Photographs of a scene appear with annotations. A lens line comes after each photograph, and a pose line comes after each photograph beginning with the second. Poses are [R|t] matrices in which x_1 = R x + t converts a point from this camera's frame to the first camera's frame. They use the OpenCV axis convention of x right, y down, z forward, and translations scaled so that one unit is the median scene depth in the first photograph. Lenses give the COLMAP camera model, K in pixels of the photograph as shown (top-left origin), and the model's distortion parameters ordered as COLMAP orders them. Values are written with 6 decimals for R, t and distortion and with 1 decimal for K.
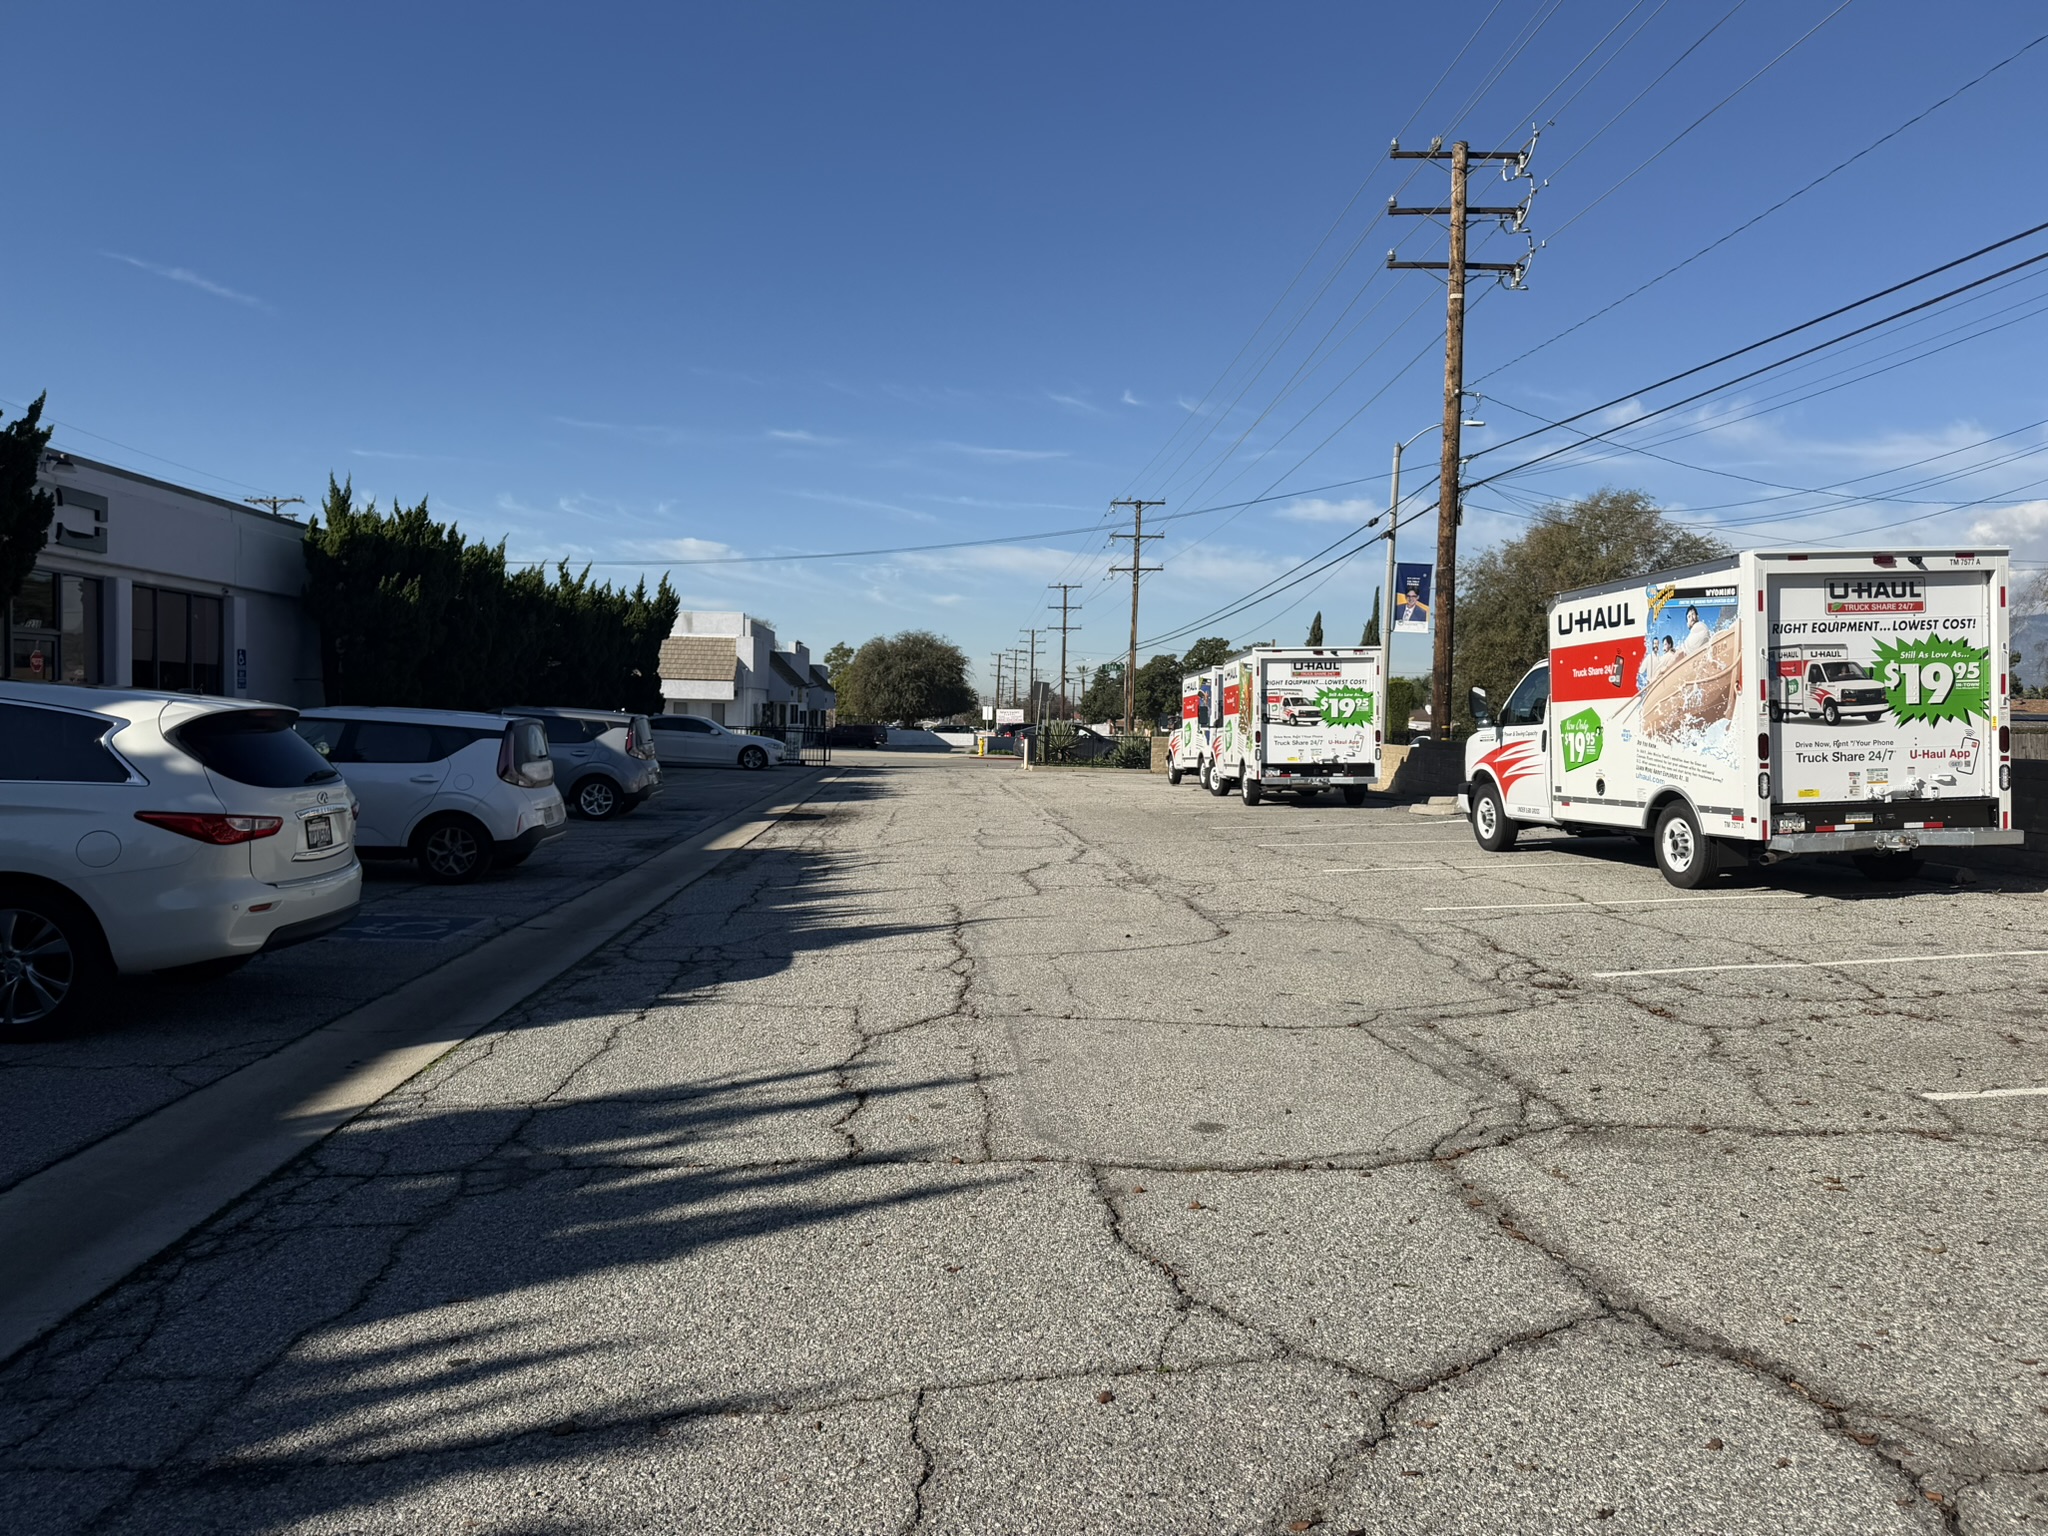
lens RADIAL K [[1435.9, 0, 1020.7], [0, 1435.9, 777.9], [0, 0, 1]] dist [0.059069, -0.064538]
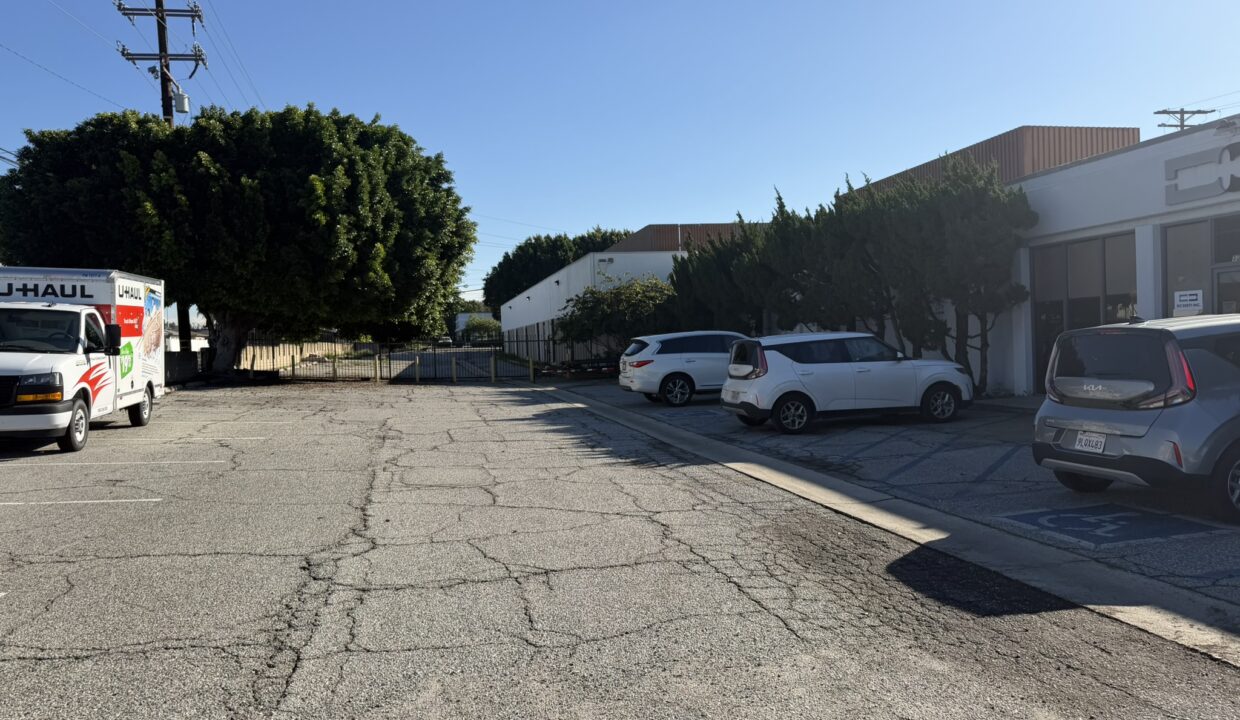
lens RADIAL K [[887.7, 0, 620.0], [0, 887.7, 360.0], [0, 0, 1]] dist [0.085489, -0.161254]
pose [[-0.990732, 0.015573, -0.134933, -0.078857], [0.007397, 0.998118, 0.060879, -0.120428], [0.135627, 0.059317, -0.988983, 2.966336]]
